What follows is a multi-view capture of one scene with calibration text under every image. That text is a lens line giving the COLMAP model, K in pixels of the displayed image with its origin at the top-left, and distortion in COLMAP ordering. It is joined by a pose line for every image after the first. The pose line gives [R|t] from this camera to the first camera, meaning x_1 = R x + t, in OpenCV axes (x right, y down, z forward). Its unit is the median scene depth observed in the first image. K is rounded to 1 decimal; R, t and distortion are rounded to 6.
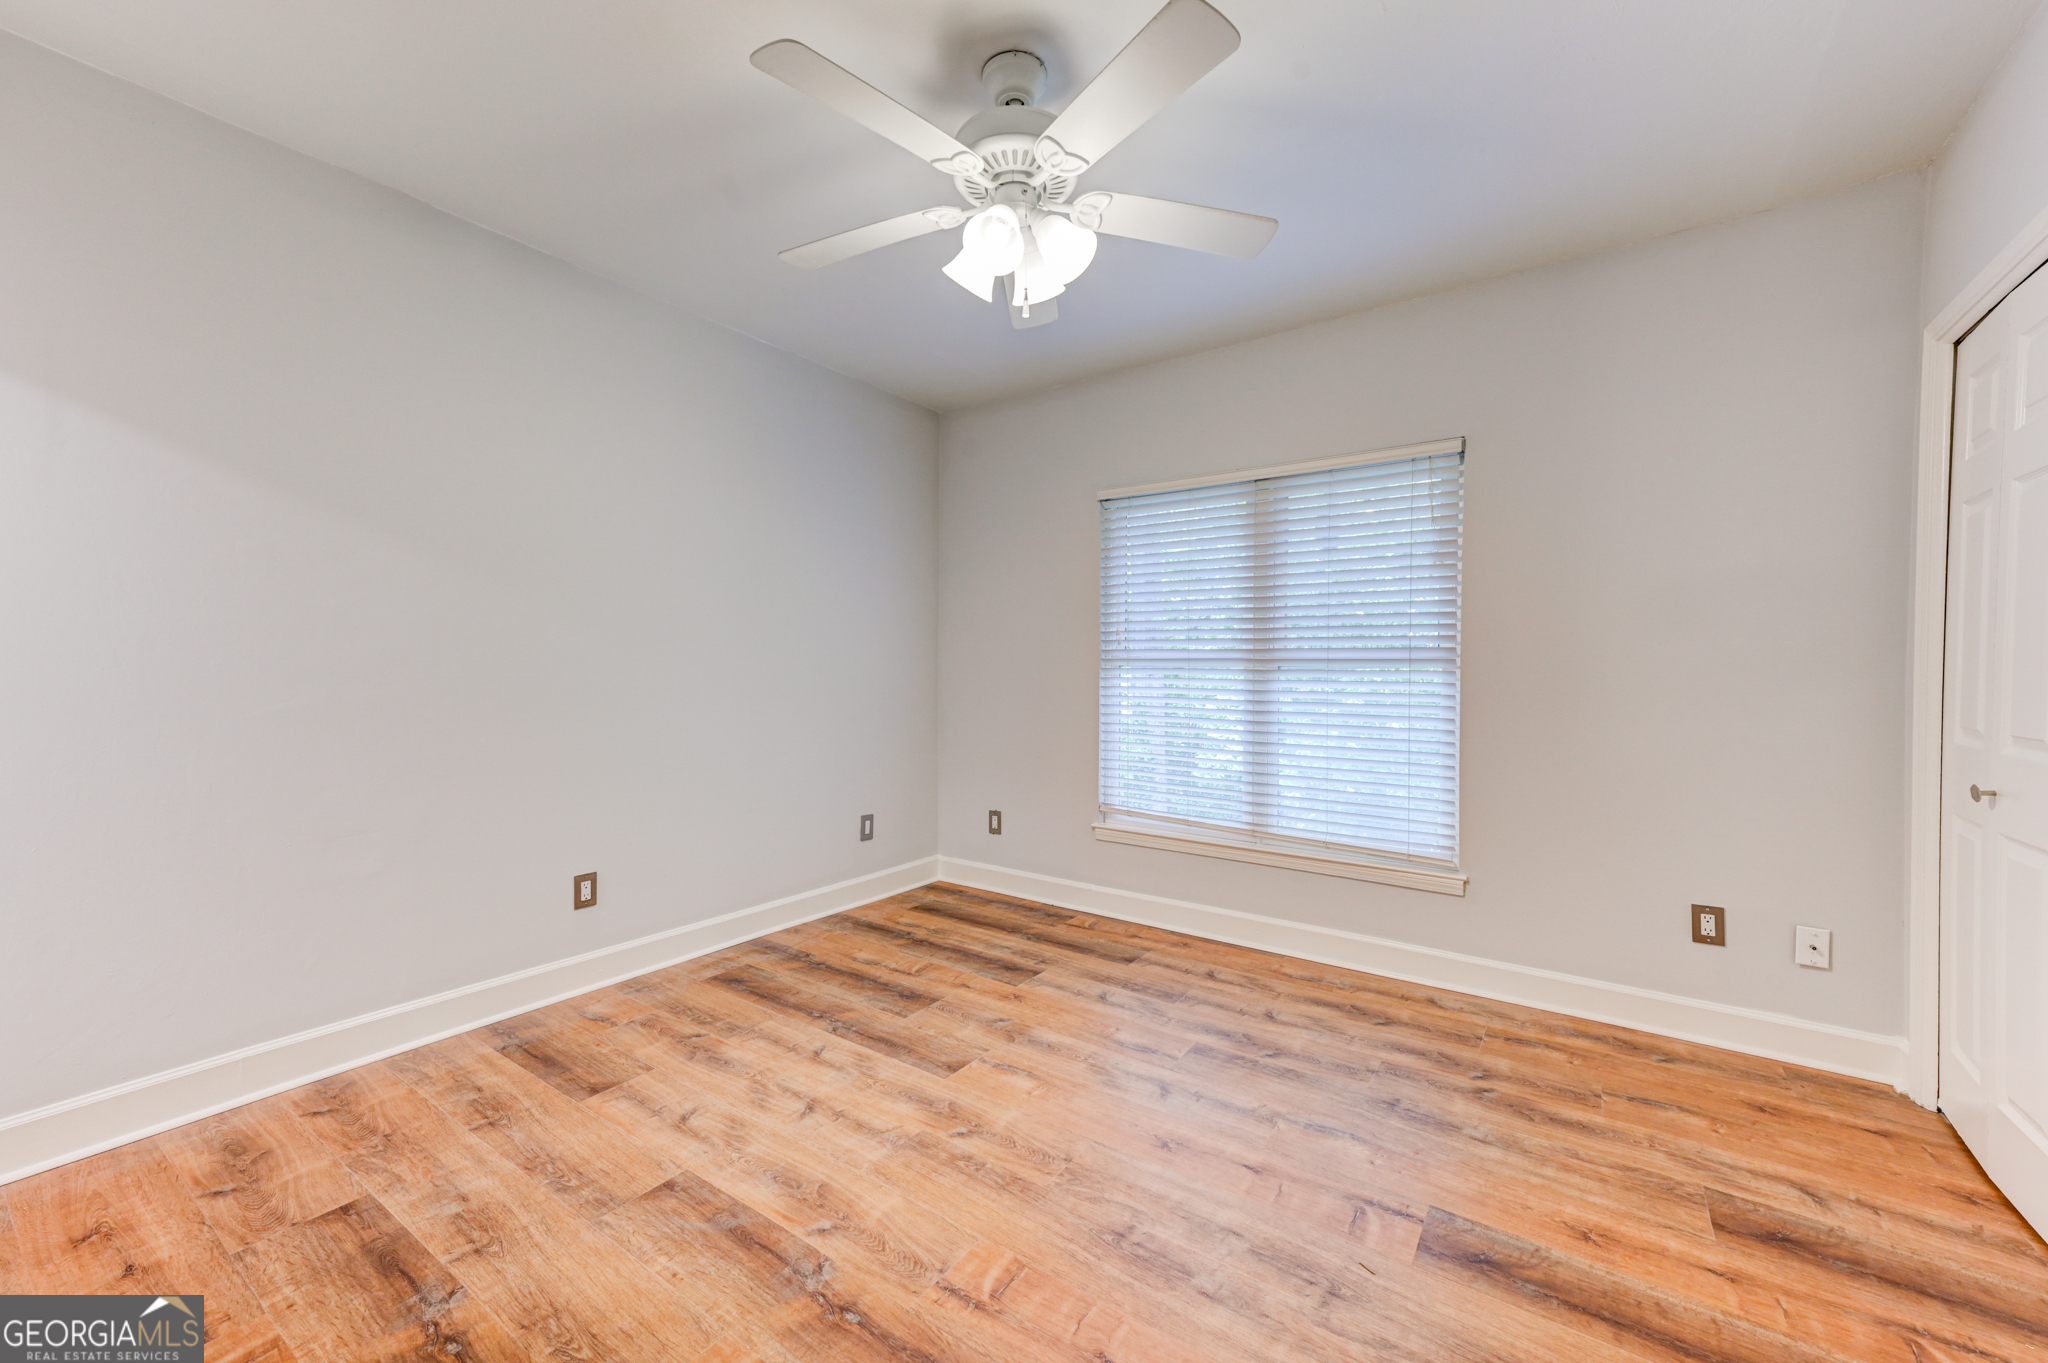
lens RADIAL K [[805.2, 0, 1018.3], [0, 805.2, 681.9], [0, 0, 1]] dist [0.022859, 0.000368]
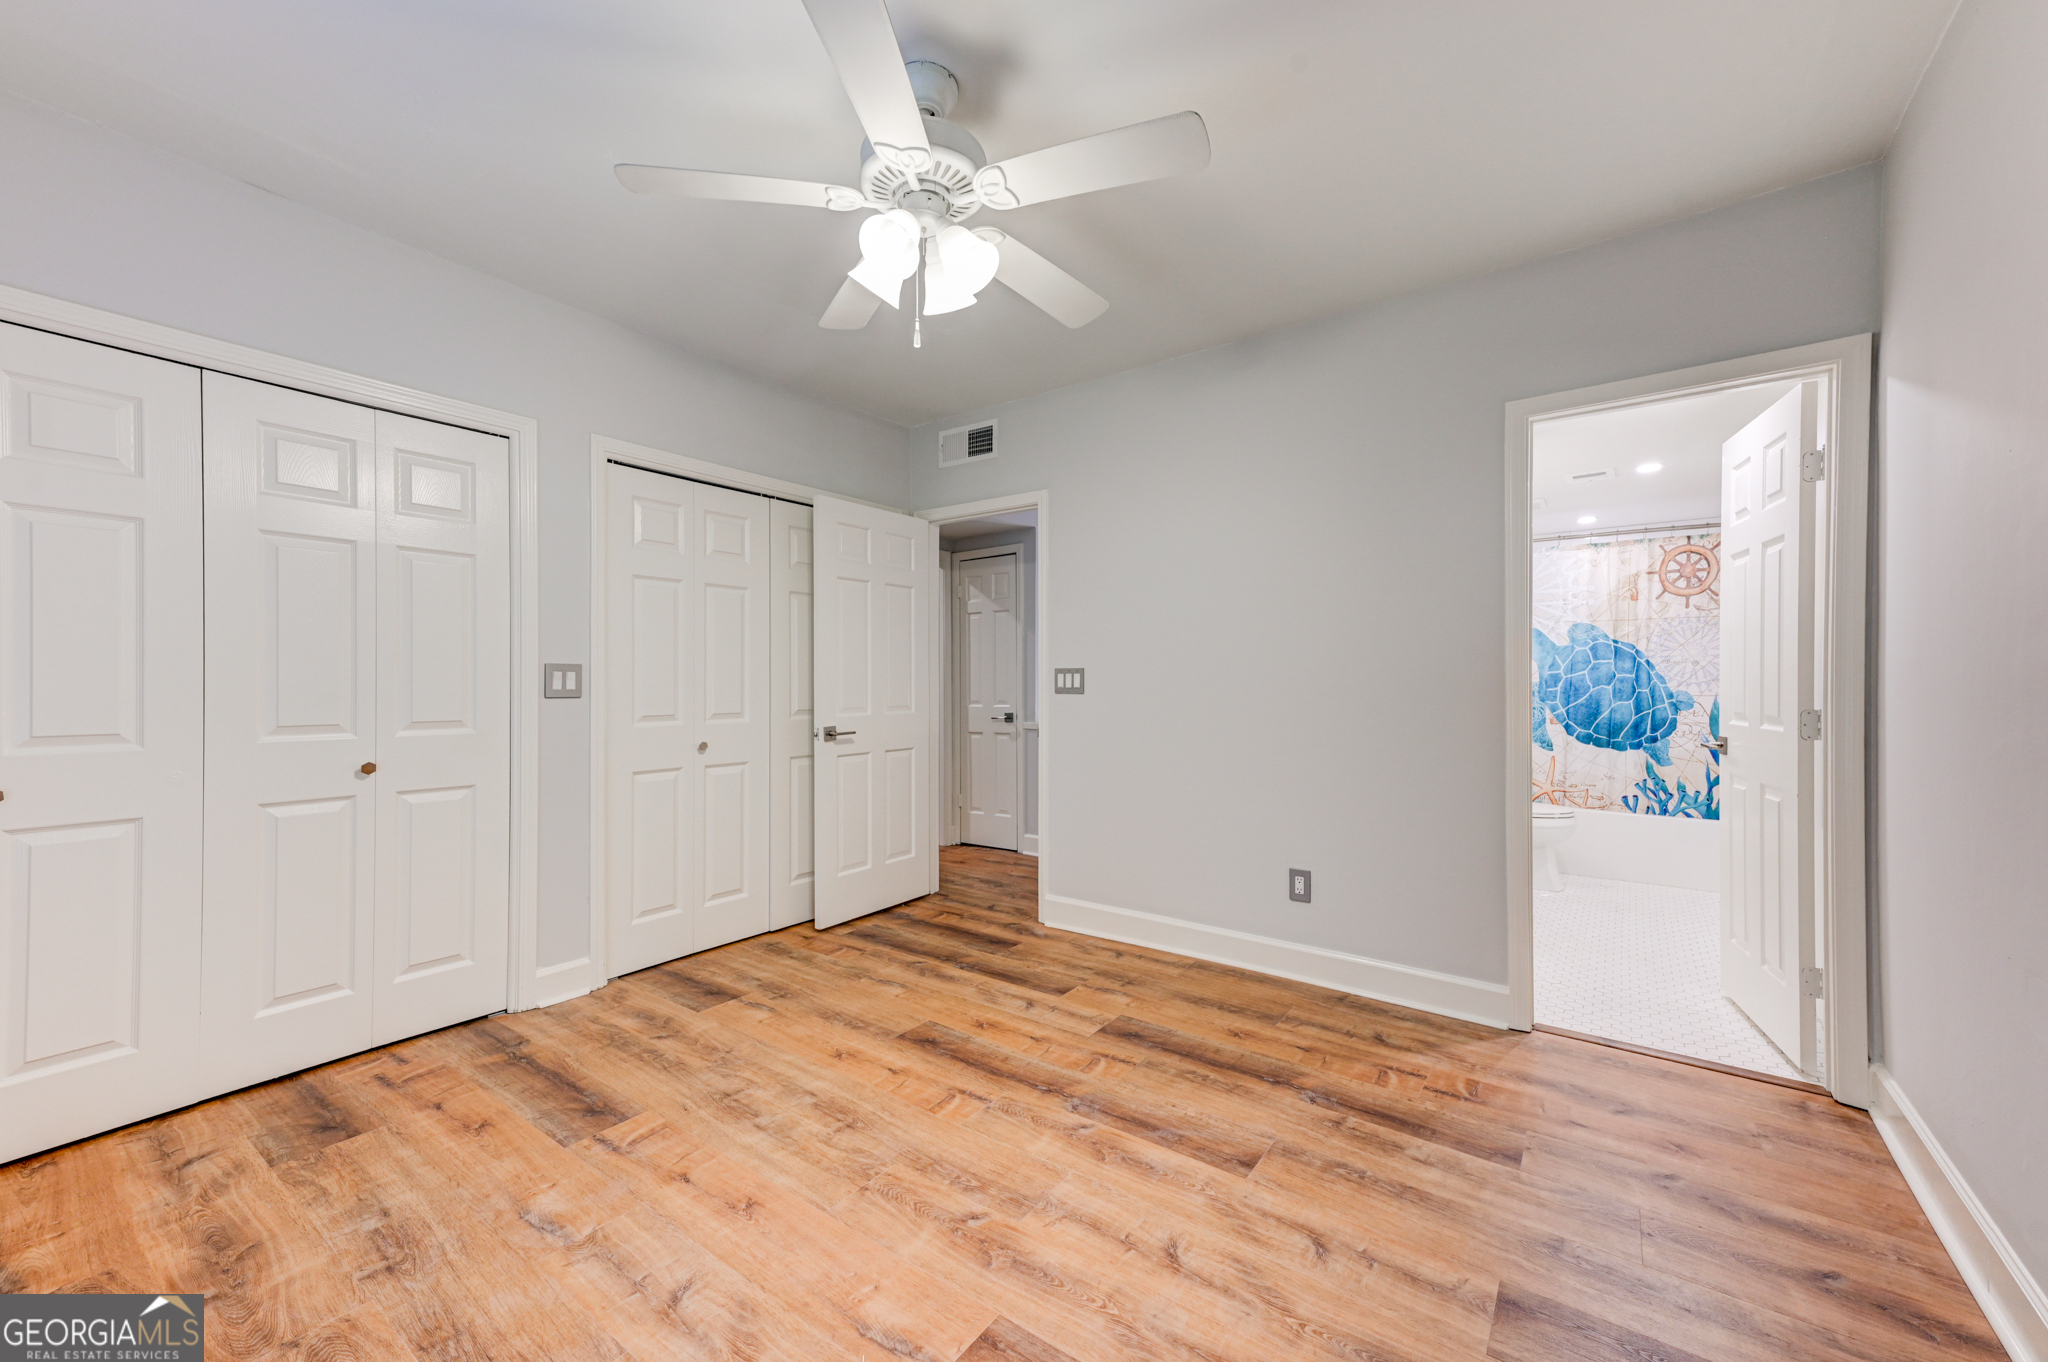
lens RADIAL K [[805.2, 0, 1018.3], [0, 805.2, 681.4], [0, 0, 1]] dist [0.022859, 0.000368]
pose [[-0.999851, -0.005871, 0.016219, -0.138165], [-0.005723, 0.999942, 0.009126, -0.026238], [-0.016272, 0.009032, -0.999827, 2.012562]]
